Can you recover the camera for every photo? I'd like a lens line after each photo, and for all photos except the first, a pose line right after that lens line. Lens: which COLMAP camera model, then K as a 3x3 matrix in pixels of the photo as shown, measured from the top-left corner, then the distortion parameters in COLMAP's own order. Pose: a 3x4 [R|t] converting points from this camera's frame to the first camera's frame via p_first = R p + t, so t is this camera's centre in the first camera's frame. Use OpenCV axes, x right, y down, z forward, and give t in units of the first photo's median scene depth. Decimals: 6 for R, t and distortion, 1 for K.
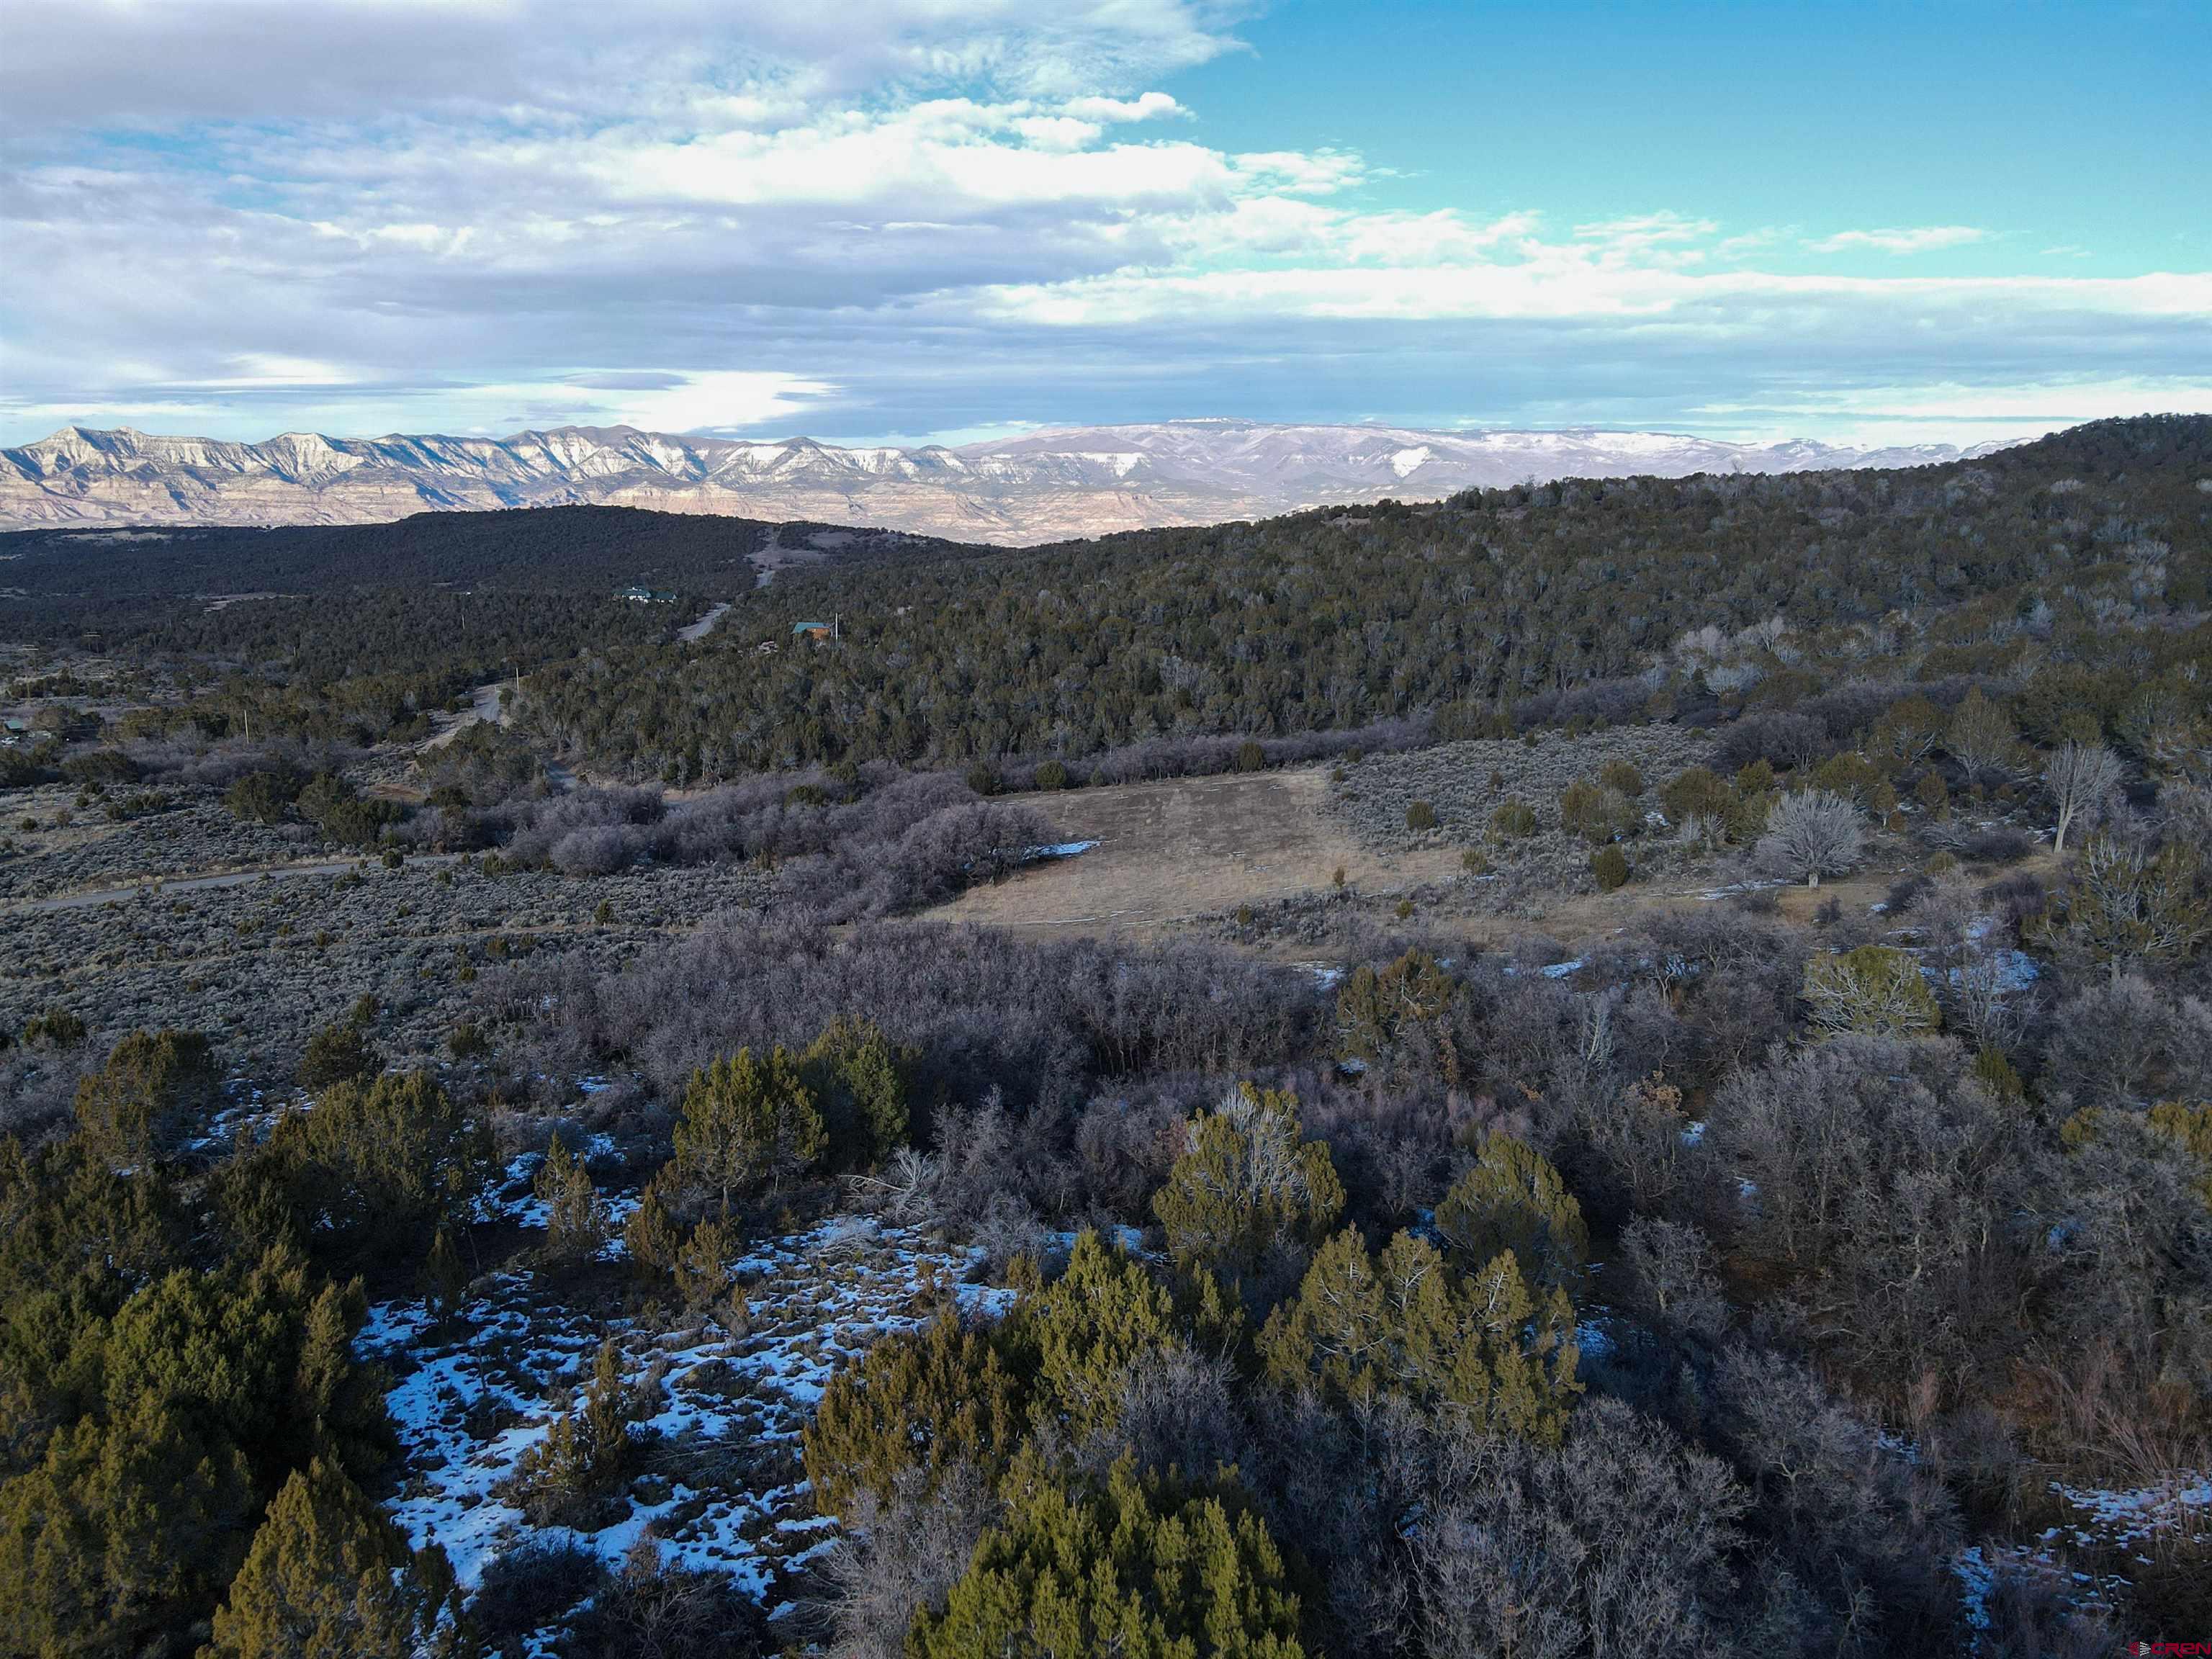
lens RADIAL K [[1623.4, 0, 1088.6], [0, 1623.4, 828.6], [0, 0, 1]] dist [-0.002025, 0.021389]
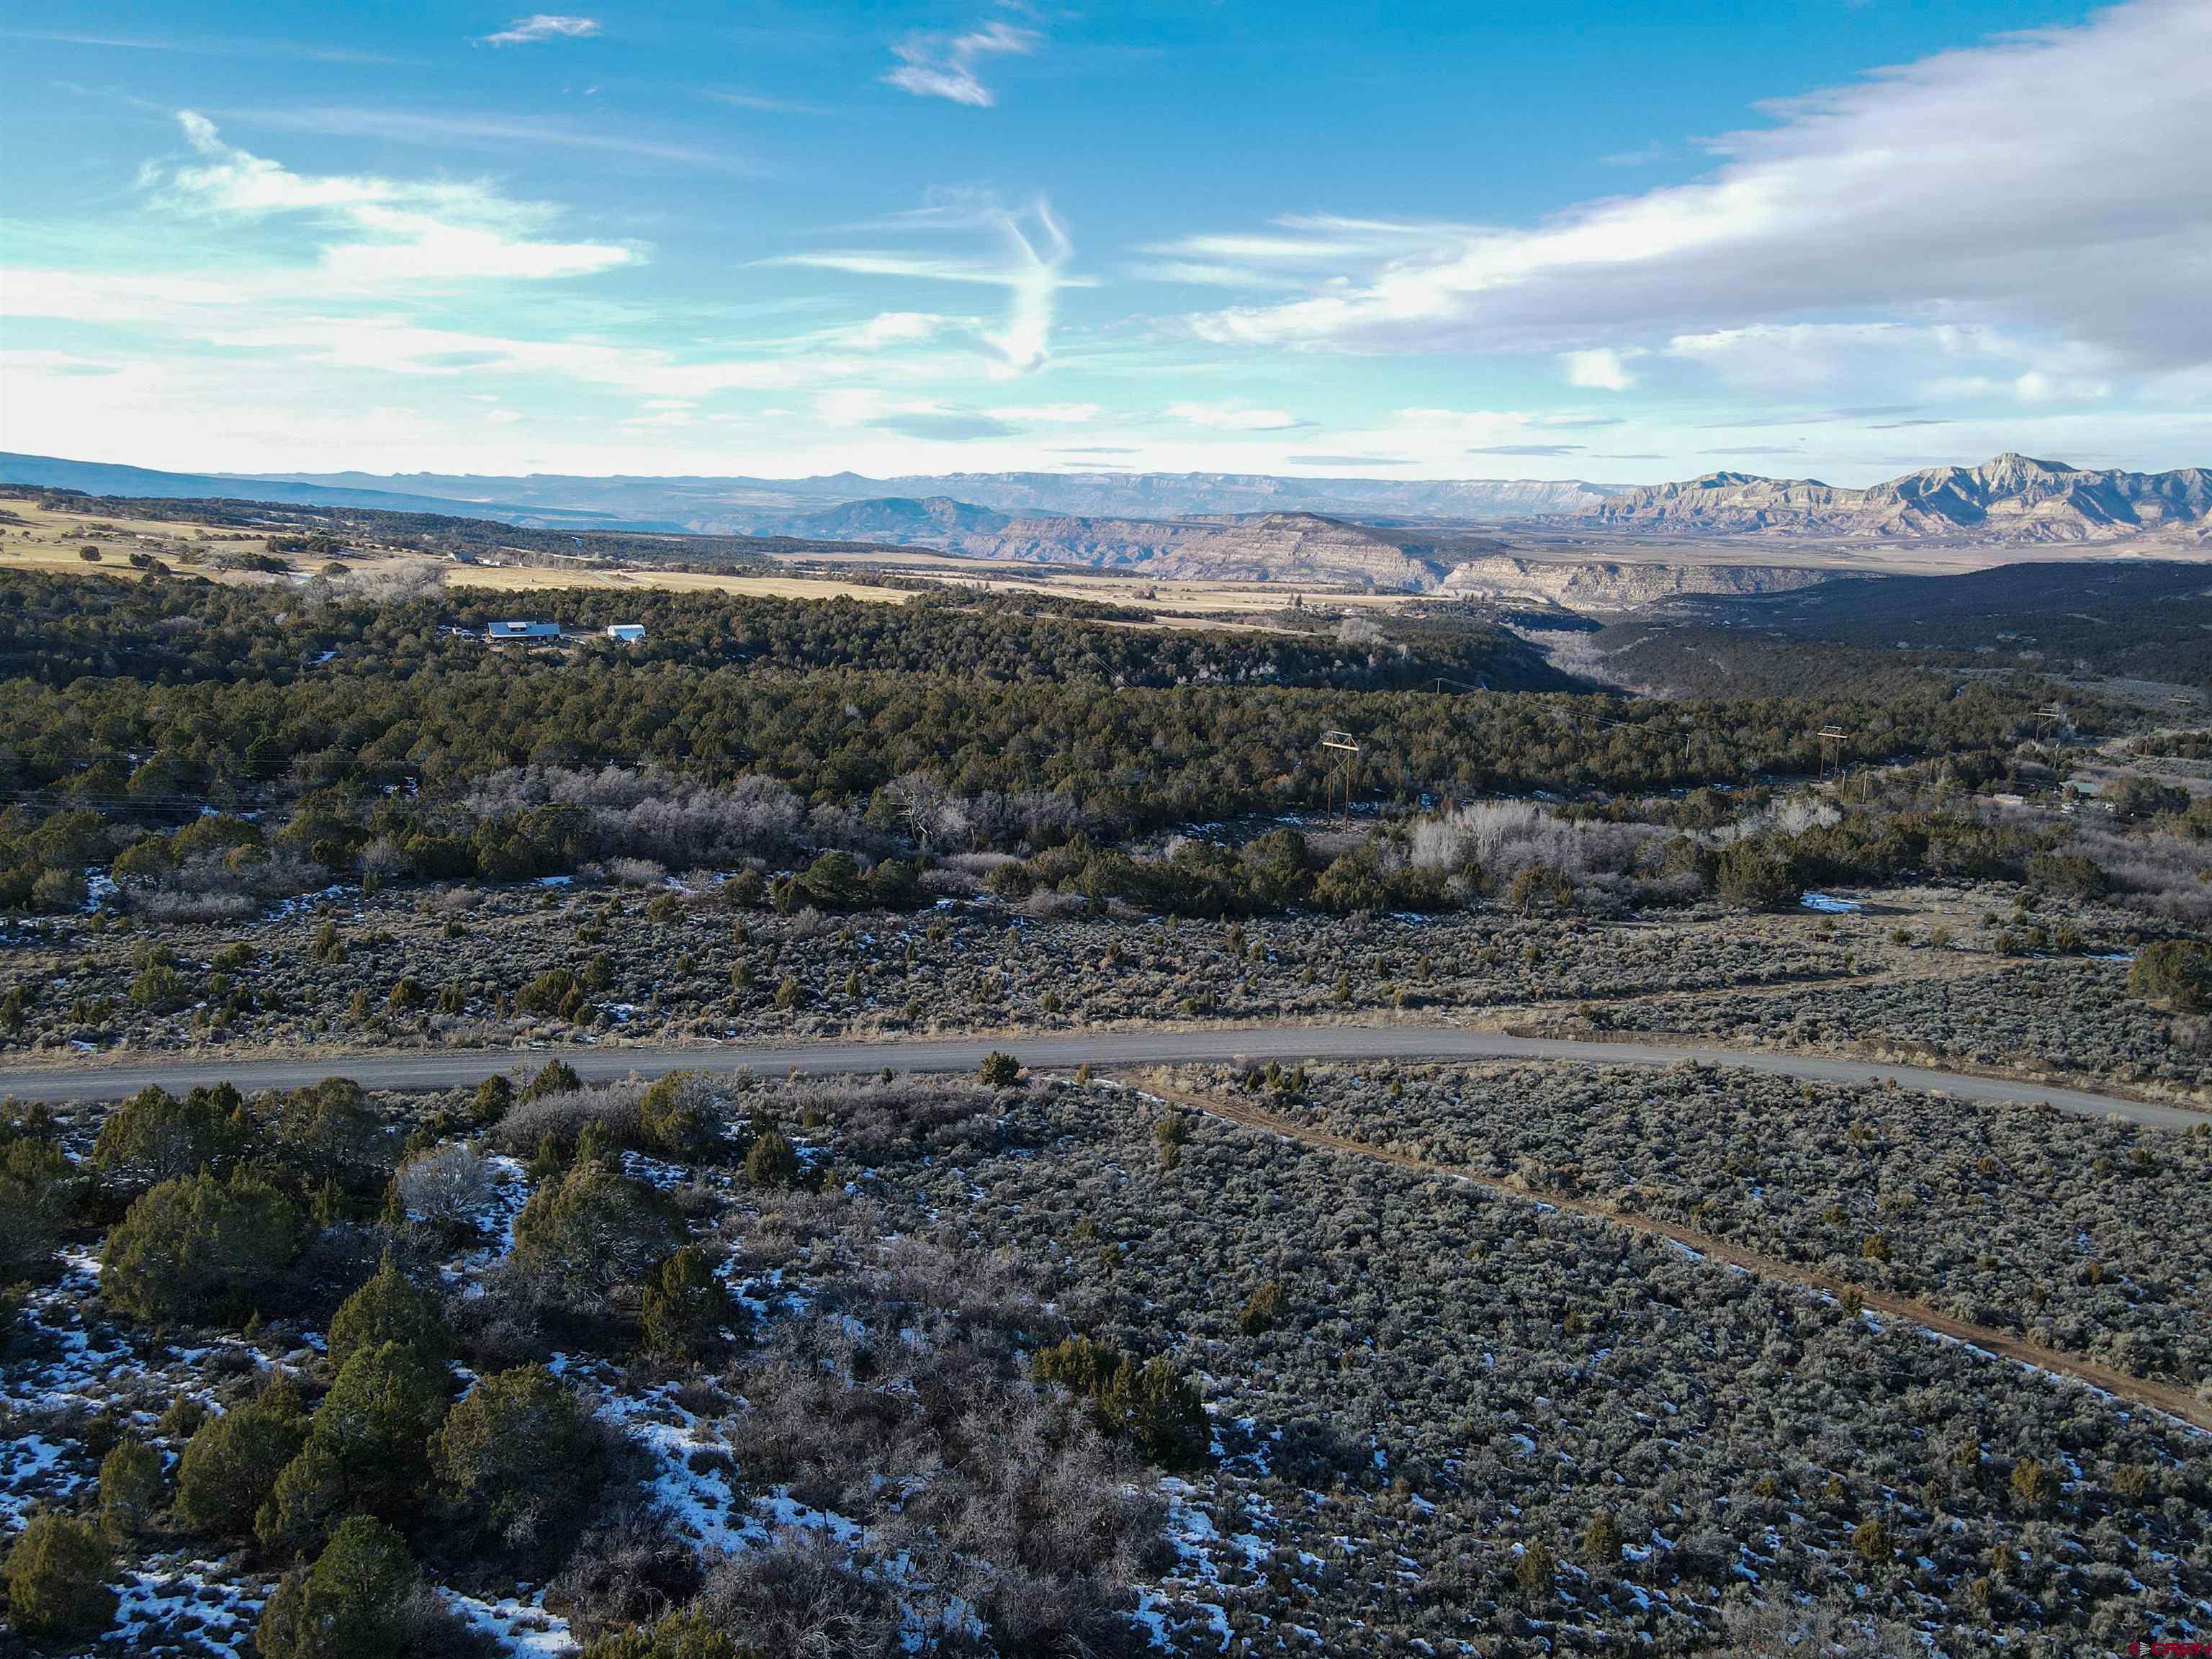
lens RADIAL K [[1623.4, 0, 1092.3], [0, 1623.4, 815.2], [0, 0, 1]] dist [-0.002025, 0.021389]
pose [[0.355379, 0.178990, -0.917425, -0.000432], [-0.200681, 0.973217, 0.112138, -0.006731], [0.912925, 0.144259, 0.381781, 0.021486]]
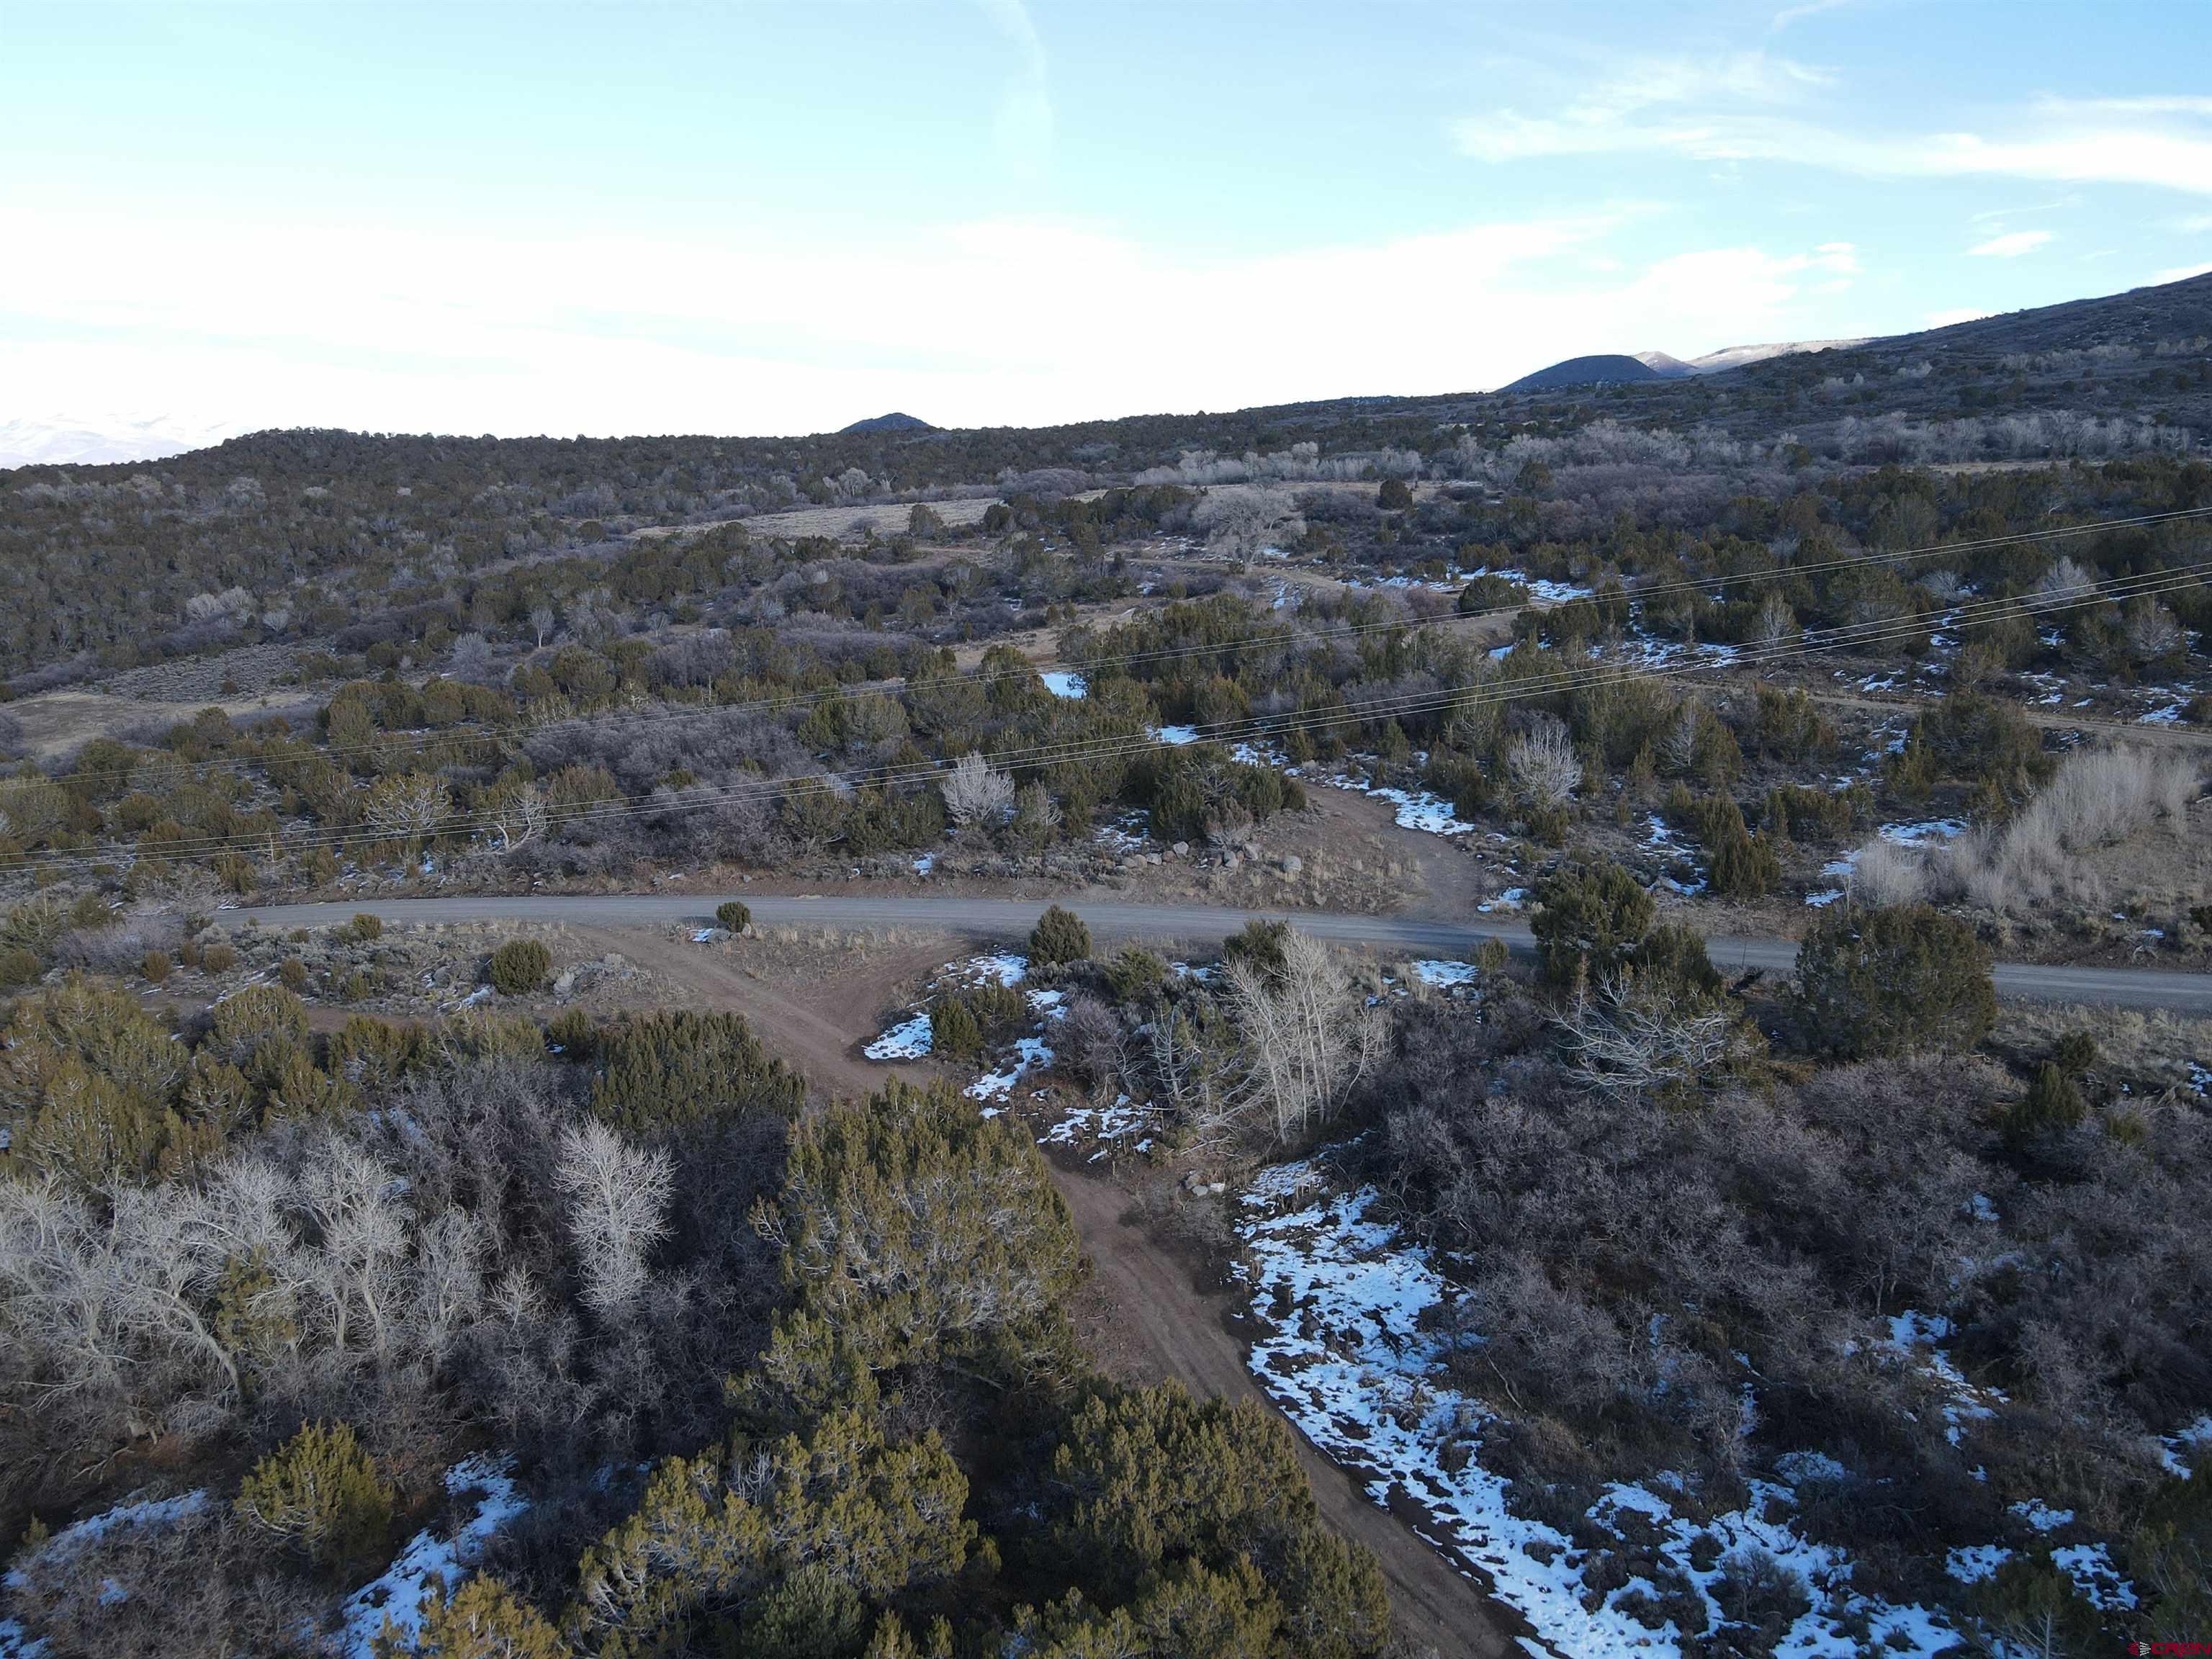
lens RADIAL K [[1623.4, 0, 1097.6], [0, 1623.4, 834.4], [0, 0, 1]] dist [-0.002025, 0.021389]
pose [[0.487389, -0.192807, 0.851632, -0.066350], [0.177130, 0.976870, 0.119789, 0.007652], [-0.855030, 0.092466, 0.510268, -0.059338]]
